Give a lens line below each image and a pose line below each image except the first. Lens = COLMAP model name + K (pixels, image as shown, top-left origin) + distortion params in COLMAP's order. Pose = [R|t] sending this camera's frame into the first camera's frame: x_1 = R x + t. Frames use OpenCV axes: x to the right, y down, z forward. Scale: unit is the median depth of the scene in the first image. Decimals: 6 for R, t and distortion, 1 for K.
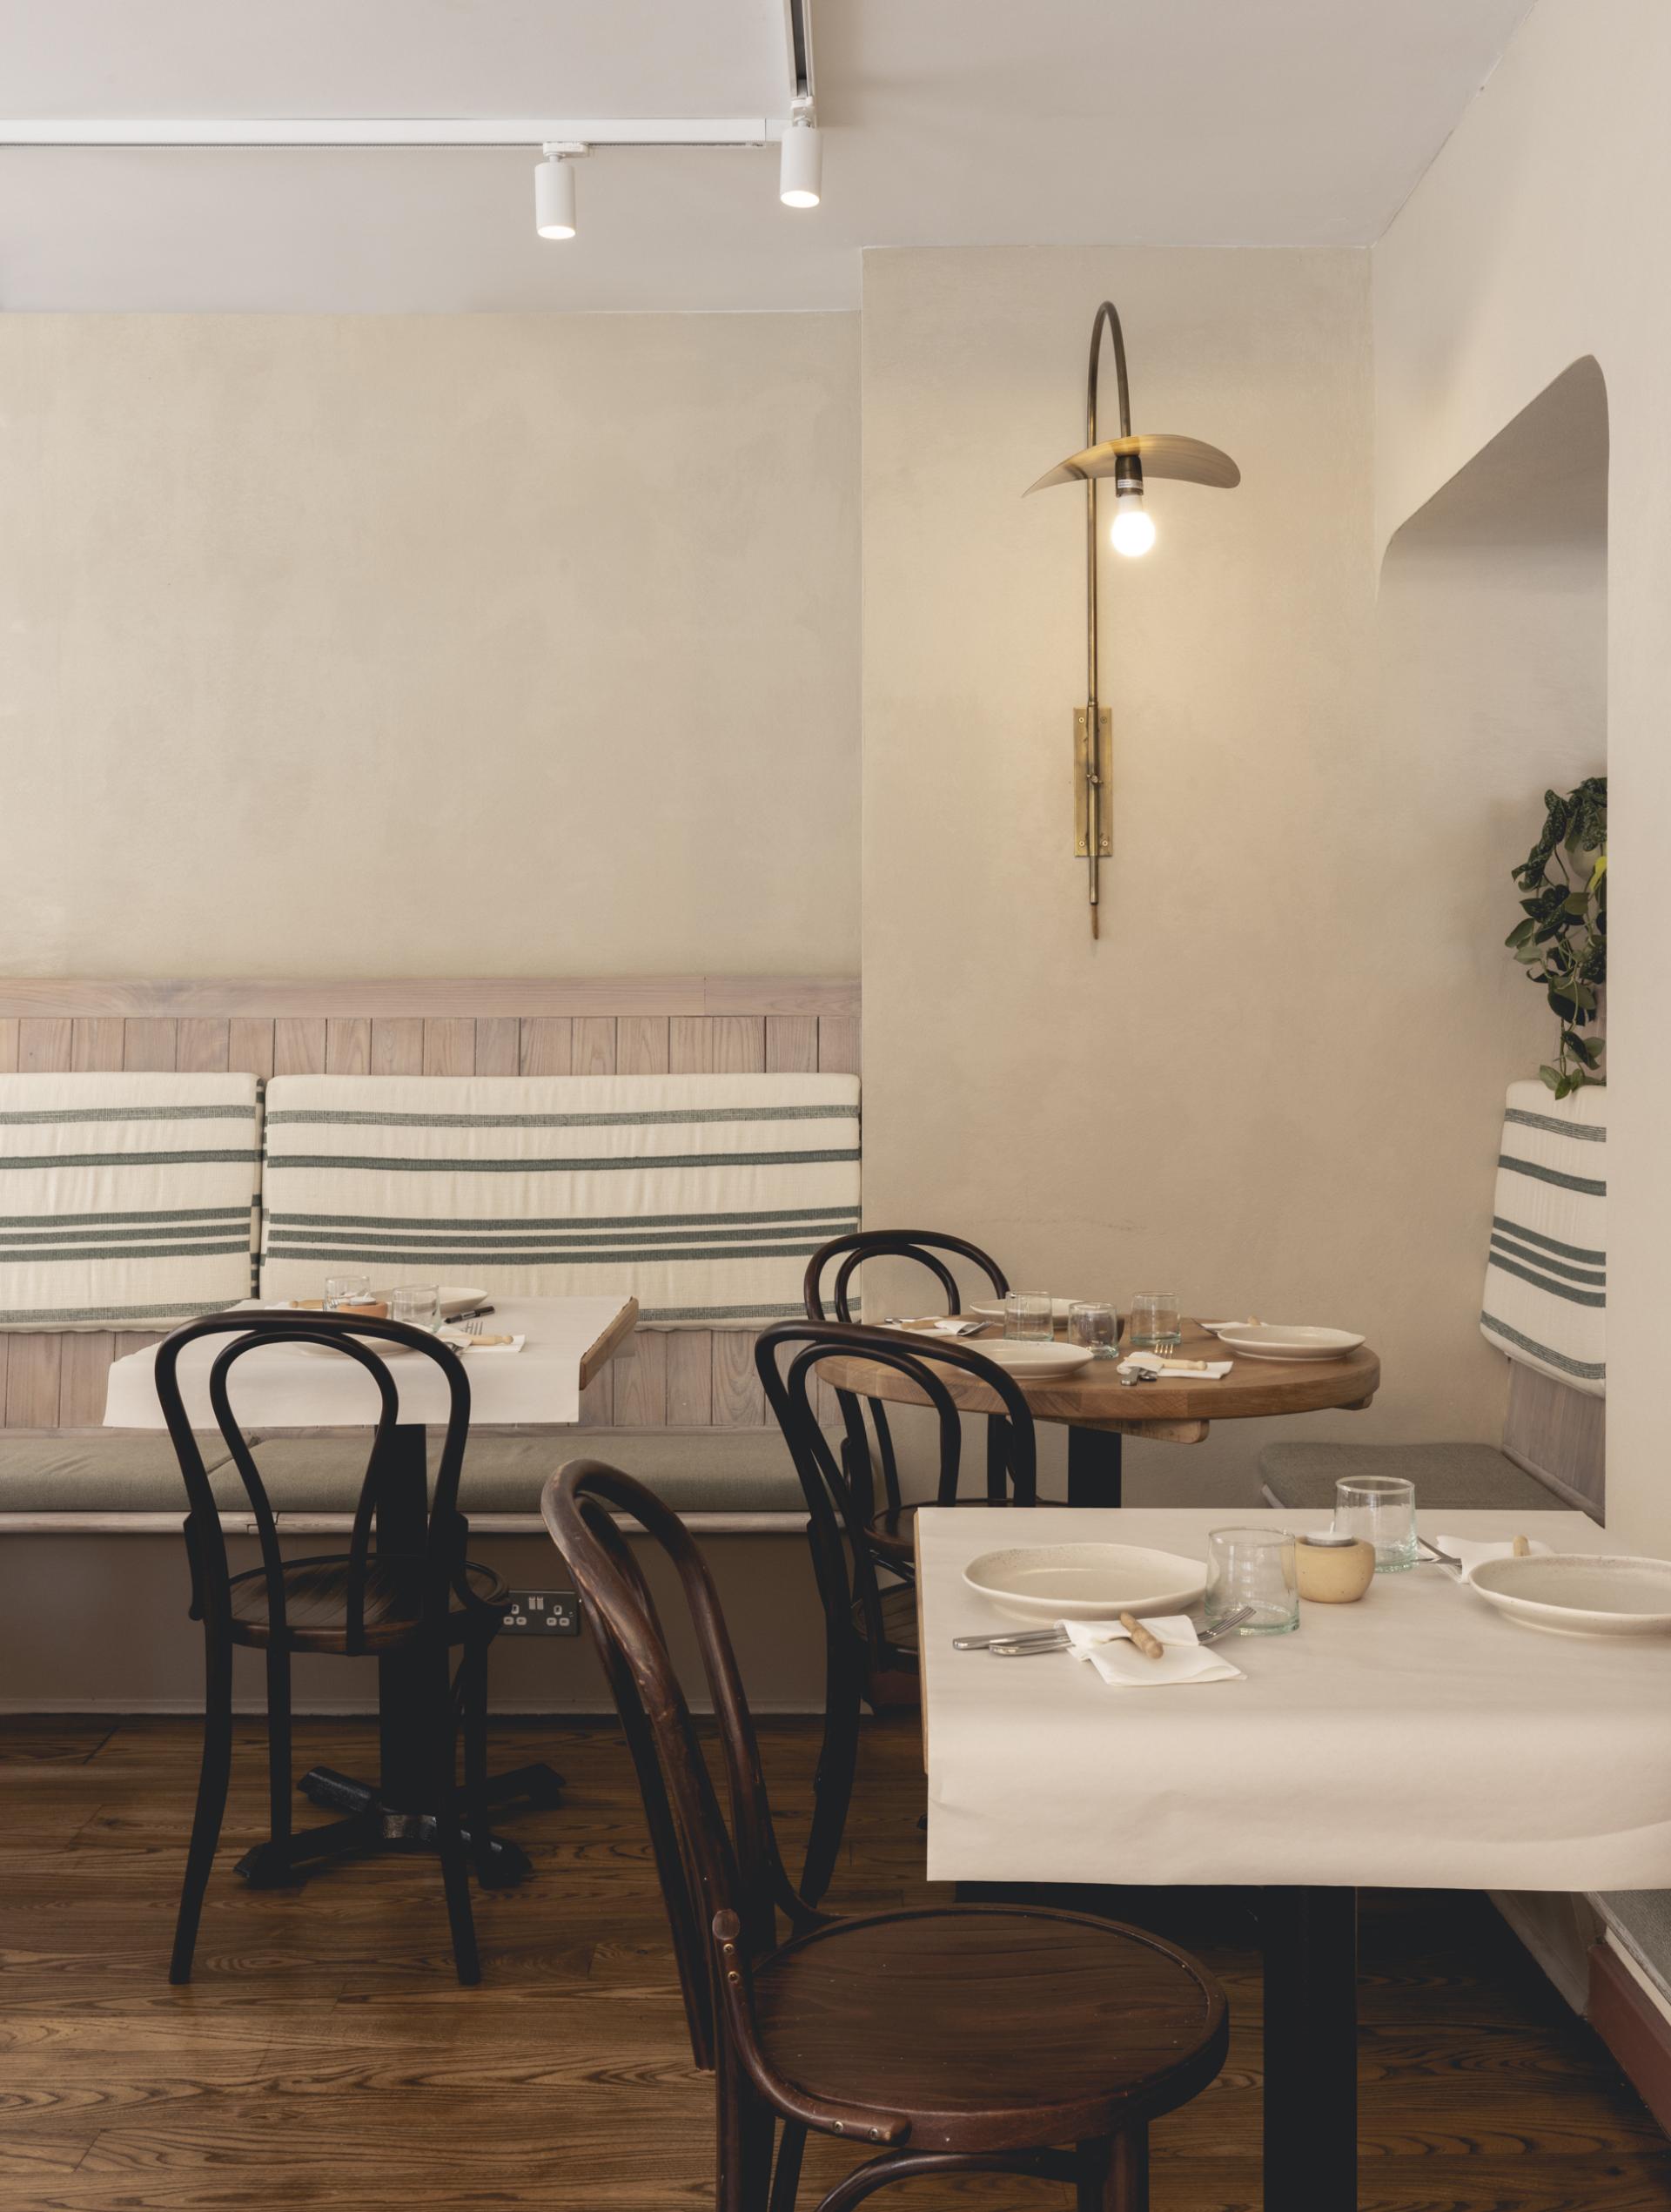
lens RADIAL K [[2638.2, 0, 834.6], [0, 2638.2, 1156.1], [0, 0, 1]] dist [0.255553, -1.097466]
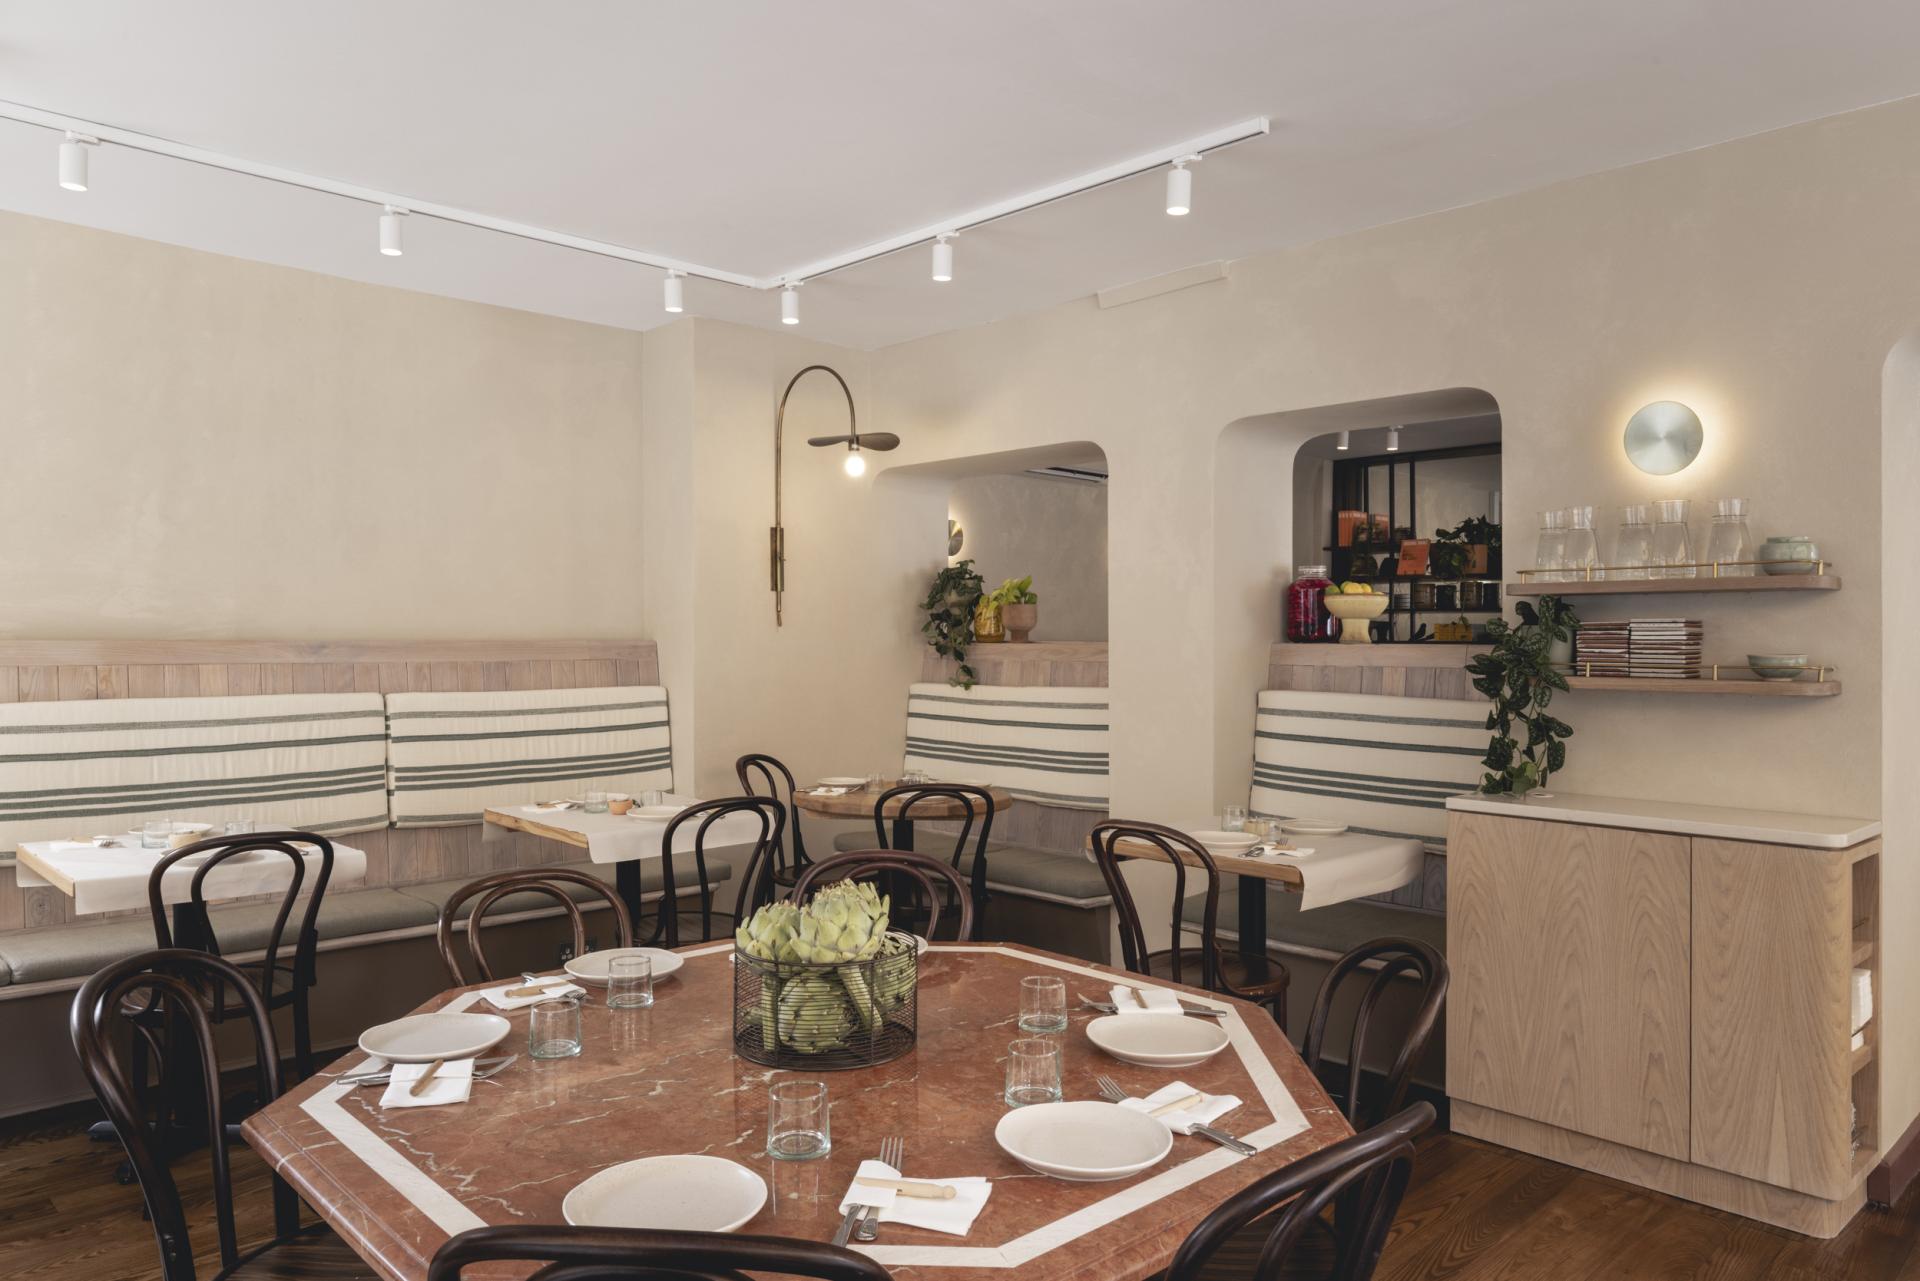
lens RADIAL K [[1470.4, 0, 958.9], [0, 1470.4, 666.3], [0, 0, 1]] dist [0.005697, 0.004697]
pose [[0.662531, -0.008952, 0.748981, -0.719340], [0.046021, 0.998526, -0.028774, -0.001388], [-0.747620, 0.053532, 0.661966, 0.021433]]
